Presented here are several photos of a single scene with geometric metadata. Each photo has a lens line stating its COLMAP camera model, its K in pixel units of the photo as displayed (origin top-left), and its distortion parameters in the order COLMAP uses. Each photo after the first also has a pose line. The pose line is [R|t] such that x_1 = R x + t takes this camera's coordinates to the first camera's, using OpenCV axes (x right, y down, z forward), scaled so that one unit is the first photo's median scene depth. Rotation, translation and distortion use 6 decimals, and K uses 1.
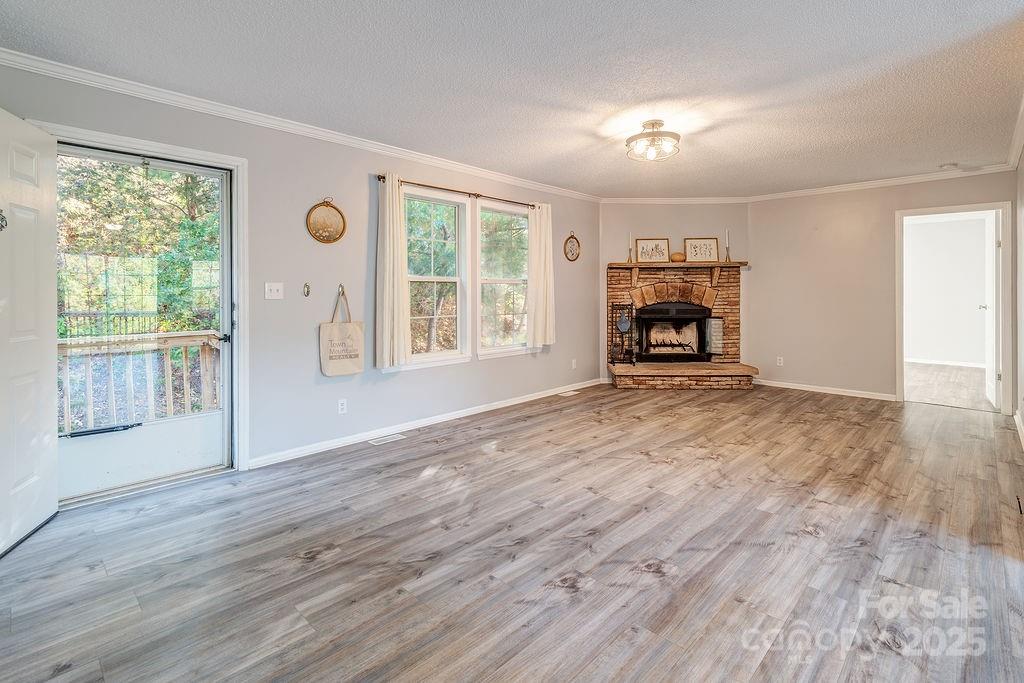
lens RADIAL K [[484.8, 0, 507.6], [0, 484.8, 276.1], [0, 0, 1]] dist [0.018143, -0.010157]
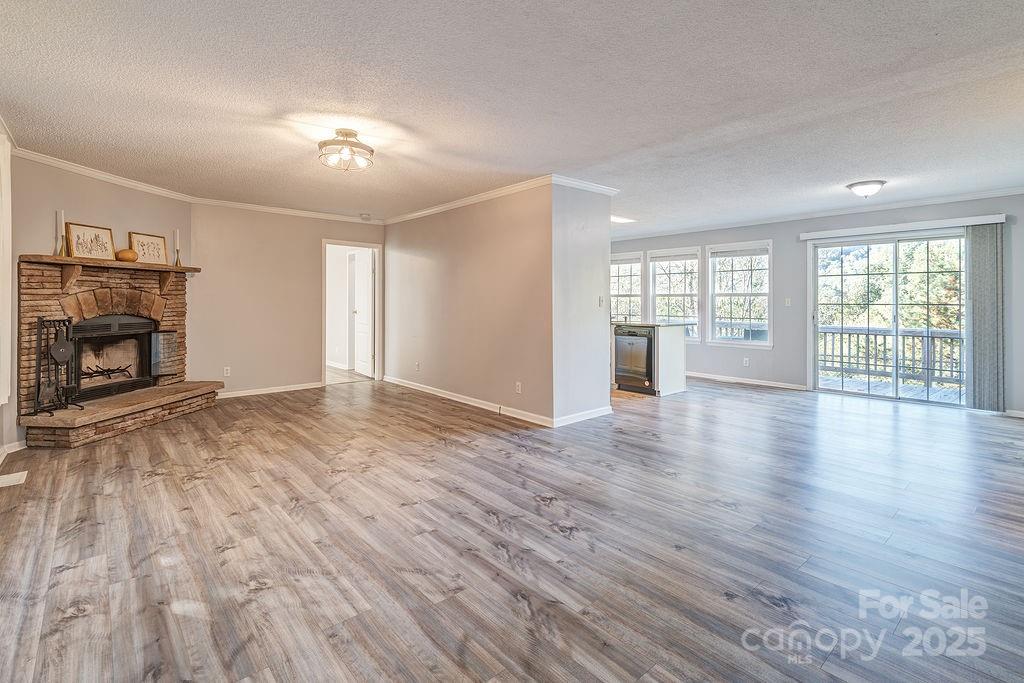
lens RADIAL K [[484.8, 0, 522.3], [0, 484.8, 300.6], [0, 0, 1]] dist [0.018143, -0.010157]
pose [[0.064262, -0.000917, 0.997933, -0.785060], [-0.035456, 0.999366, 0.003201, 0.016285], [-0.997303, -0.035588, 0.064189, 0.710329]]
